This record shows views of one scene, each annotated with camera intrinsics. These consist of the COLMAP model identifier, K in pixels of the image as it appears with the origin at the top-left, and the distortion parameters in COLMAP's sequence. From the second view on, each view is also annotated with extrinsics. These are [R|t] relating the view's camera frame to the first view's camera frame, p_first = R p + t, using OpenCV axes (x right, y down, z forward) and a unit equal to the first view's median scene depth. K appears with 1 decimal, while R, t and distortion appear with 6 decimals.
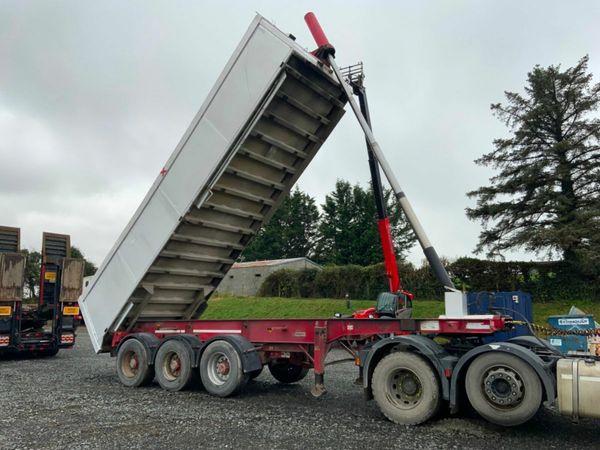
lens RADIAL K [[501.2, 0, 300.0], [0, 501.2, 225.0], [0, 0, 1]] dist [0.073450, -0.135402]
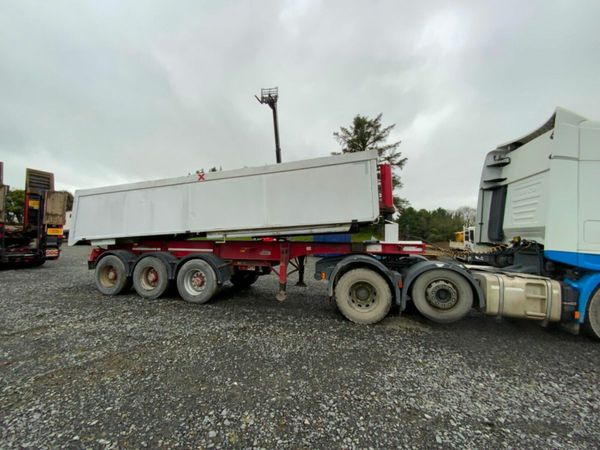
lens RADIAL K [[240.9, 0, 300.0], [0, 240.9, 225.0], [0, 0, 1]] dist [0.019437, -0.015583]
pose [[0.942317, 0.034688, 0.332919, -0.123135], [-0.074863, 0.991261, 0.108615, 0.068902], [-0.326242, -0.127273, 0.936679, 0.389918]]
